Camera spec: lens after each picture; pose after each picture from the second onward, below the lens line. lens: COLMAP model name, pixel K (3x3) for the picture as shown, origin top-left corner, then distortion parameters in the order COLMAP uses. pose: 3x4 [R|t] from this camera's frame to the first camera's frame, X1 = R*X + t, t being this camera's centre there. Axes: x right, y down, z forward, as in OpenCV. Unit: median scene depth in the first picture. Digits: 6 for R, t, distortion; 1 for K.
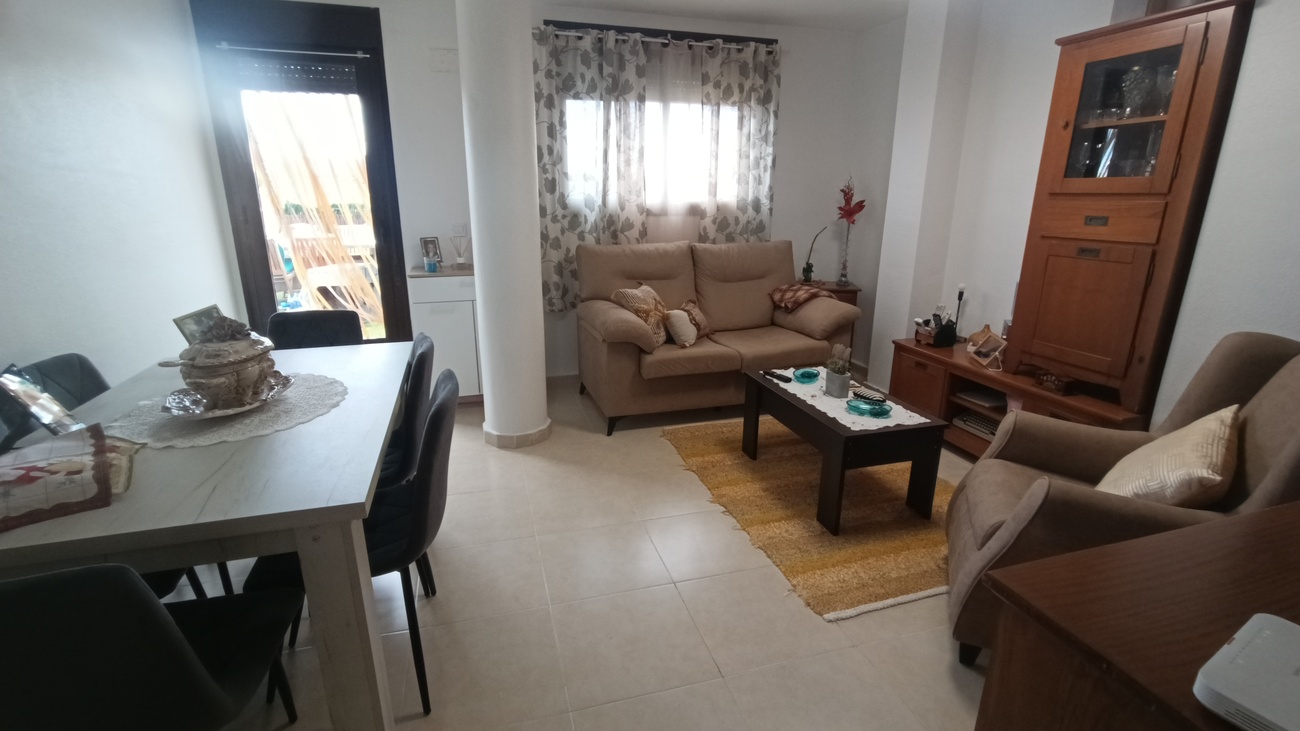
lens RADIAL K [[592.5, 0, 640.5], [0, 592.5, 361.8], [0, 0, 1]] dist [-0.033008, 0.021461]
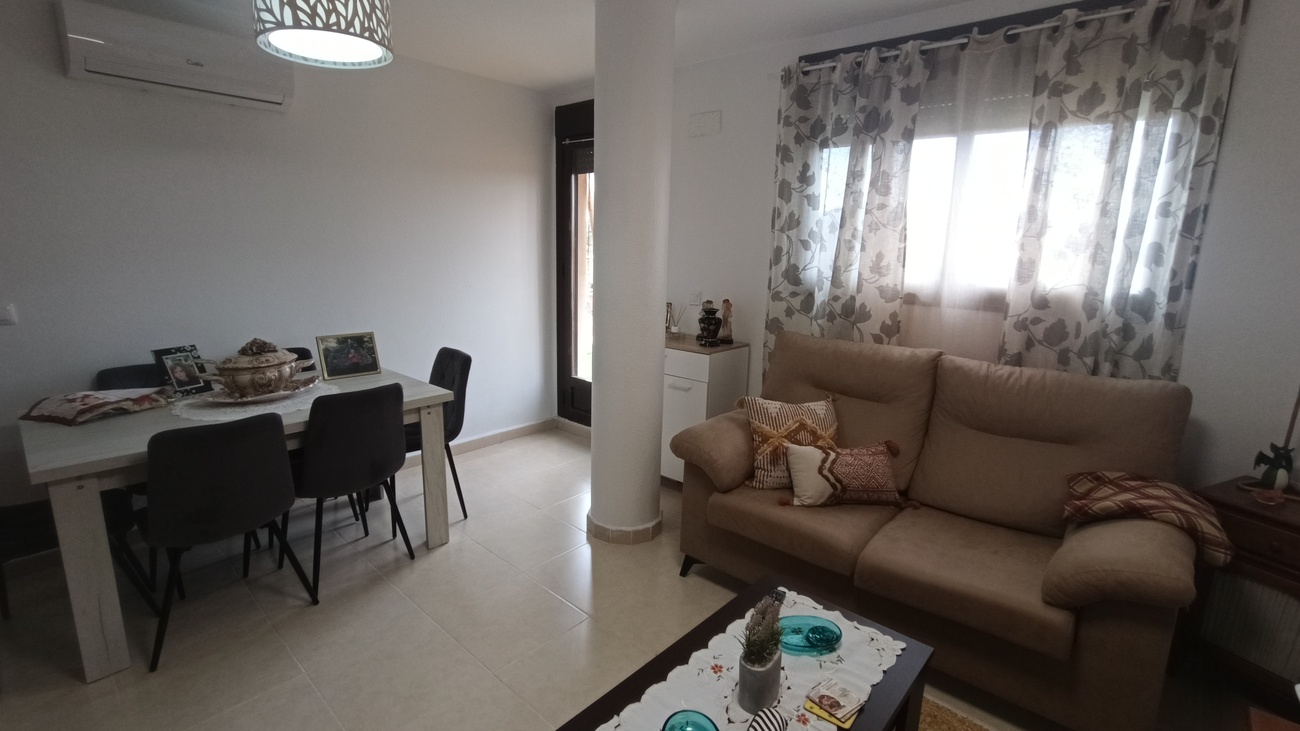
lens RADIAL K [[592.5, 0, 640.5], [0, 592.5, 361.8], [0, 0, 1]] dist [-0.033008, 0.021461]
pose [[0.521819, 0.179962, -0.833858, 0.459390], [-0.256648, 0.965326, 0.047728, -0.150744], [0.813533, 0.189103, 0.549912, 0.436106]]
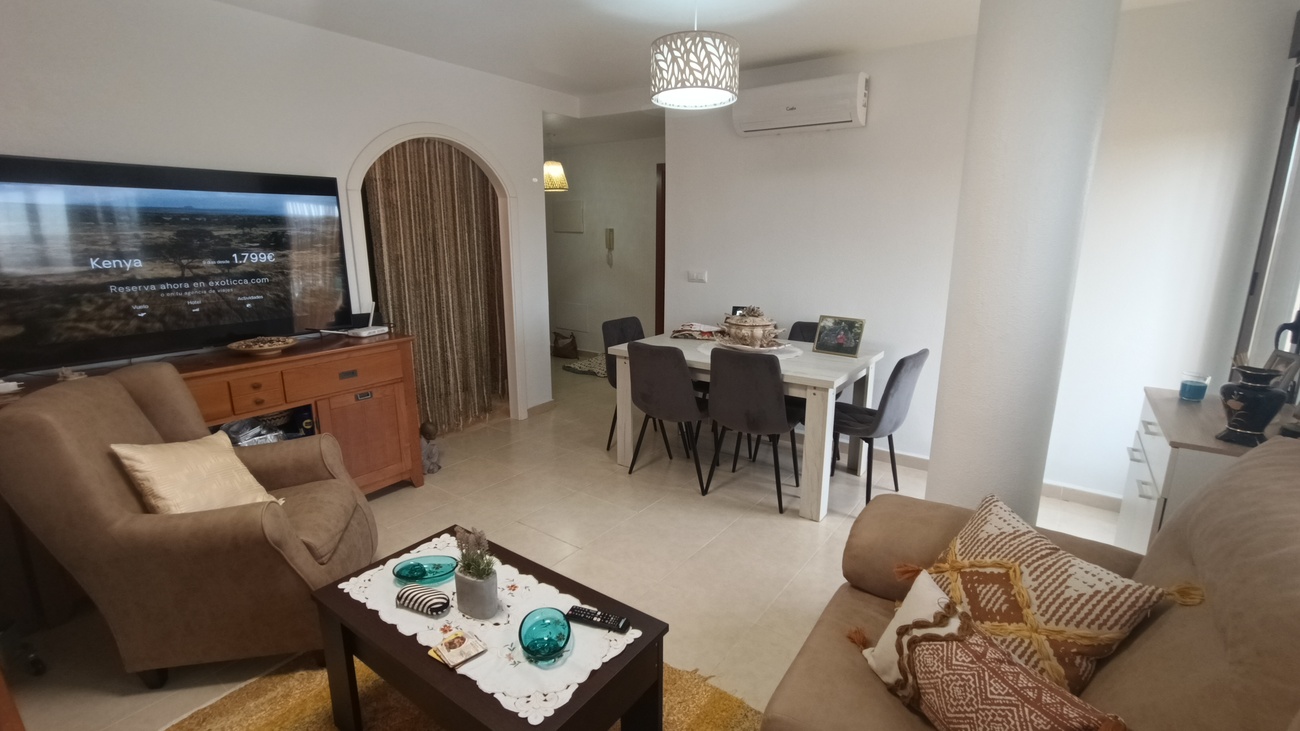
lens RADIAL K [[592.5, 0, 640.5], [0, 592.5, 361.8], [0, 0, 1]] dist [-0.033008, 0.021461]
pose [[-0.792585, 0.133345, -0.595003, 0.375481], [-0.169616, 0.889070, 0.425188, -0.317001], [0.585696, 0.437920, -0.682046, 1.003822]]
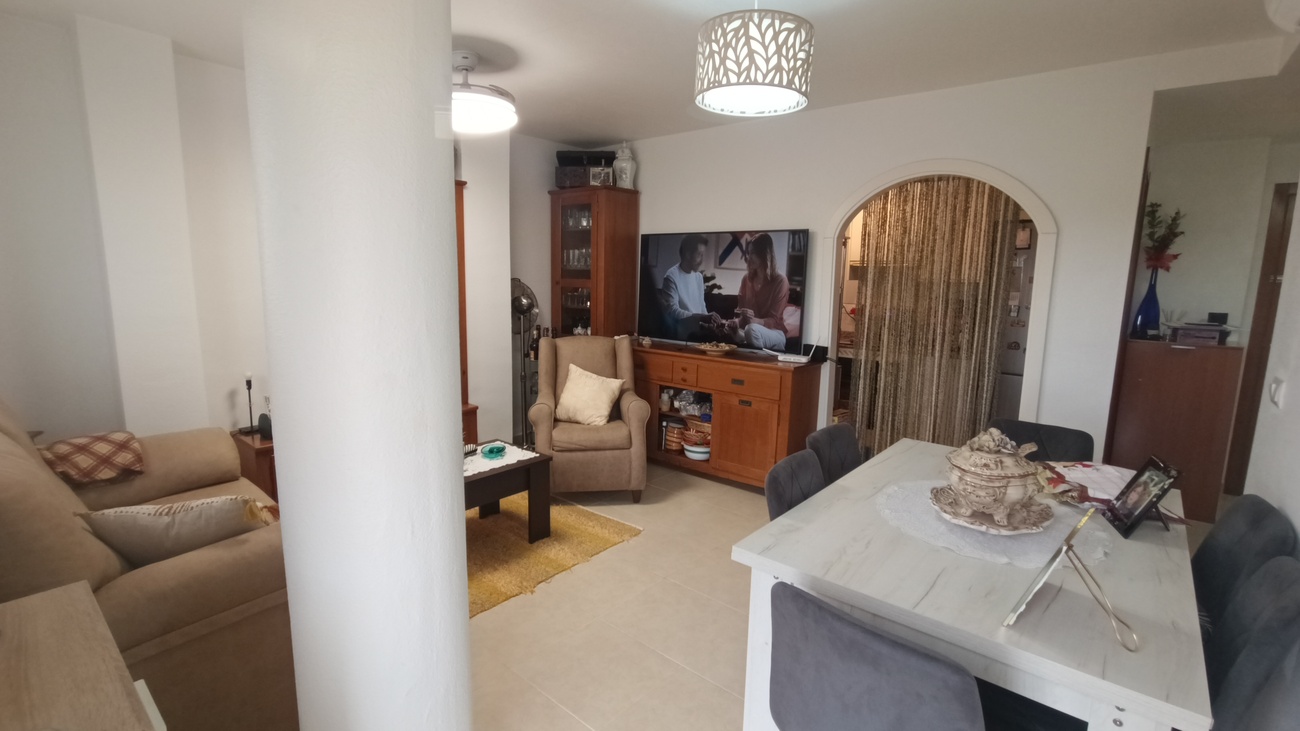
lens RADIAL K [[586.3, 0, 643.3], [0, 586.3, 361.3], [0, 0, 1]] dist [-0.003526, -0.000408]
pose [[-0.545512, -0.133901, 0.827337, -0.525329], [0.212312, 0.932877, 0.290972, -0.262110], [-0.810765, 0.334383, -0.480467, 0.849514]]
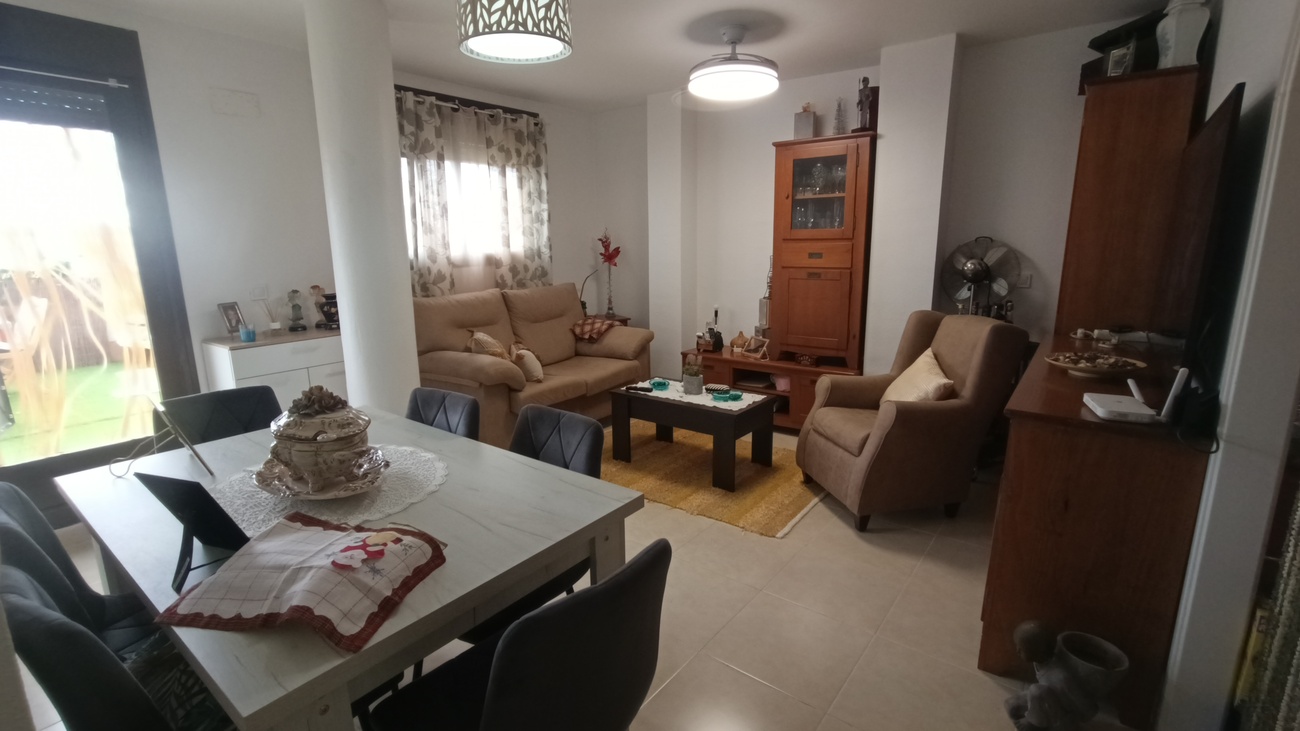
lens RADIAL K [[592.5, 0, 640.5], [0, 592.5, 361.8], [0, 0, 1]] dist [-0.033008, 0.021461]
pose [[0.810799, -0.132907, 0.570036, -0.362250], [0.177607, 0.983827, -0.023237, -0.001697], [-0.557728, 0.120083, 0.821291, -0.014482]]
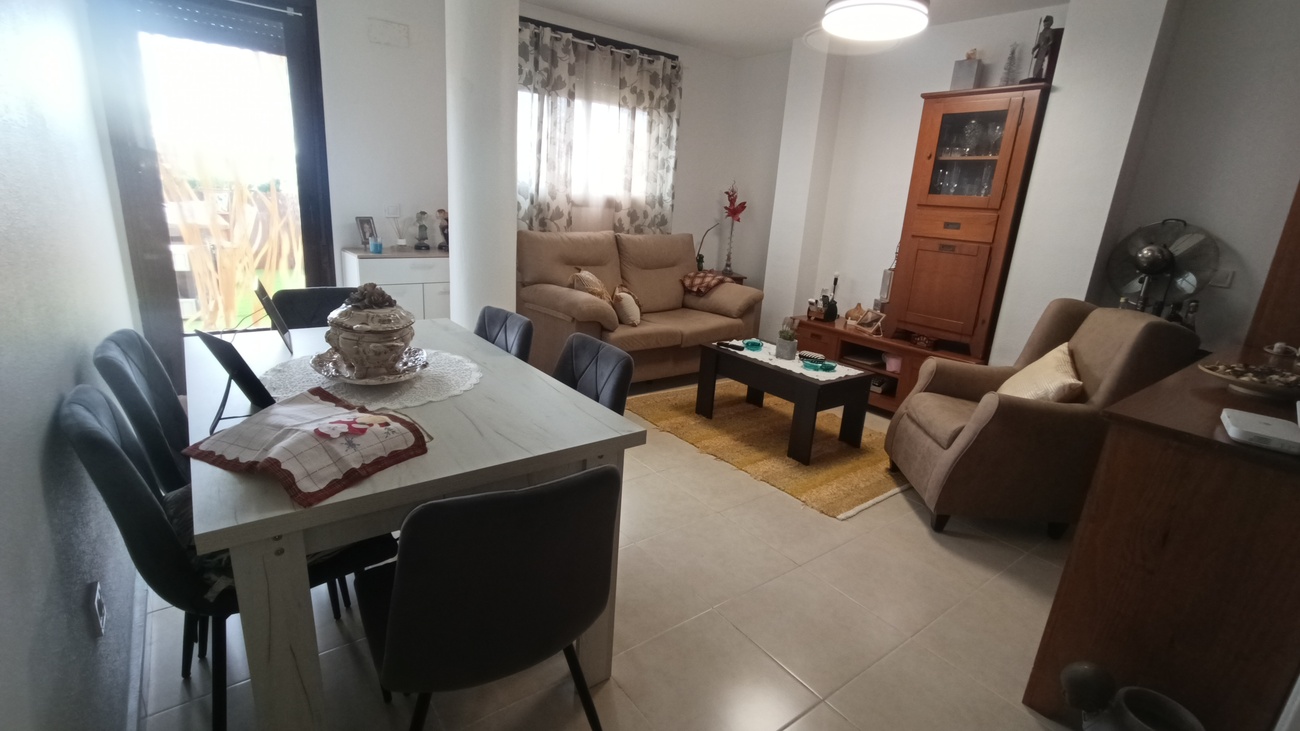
lens RADIAL K [[592.5, 0, 640.5], [0, 592.5, 361.8], [0, 0, 1]] dist [-0.033008, 0.021461]
pose [[0.933502, -0.041055, 0.356215, -0.286180], [0.039080, 0.999155, 0.012743, 0.026440], [-0.356437, 0.002026, 0.934317, -0.038677]]
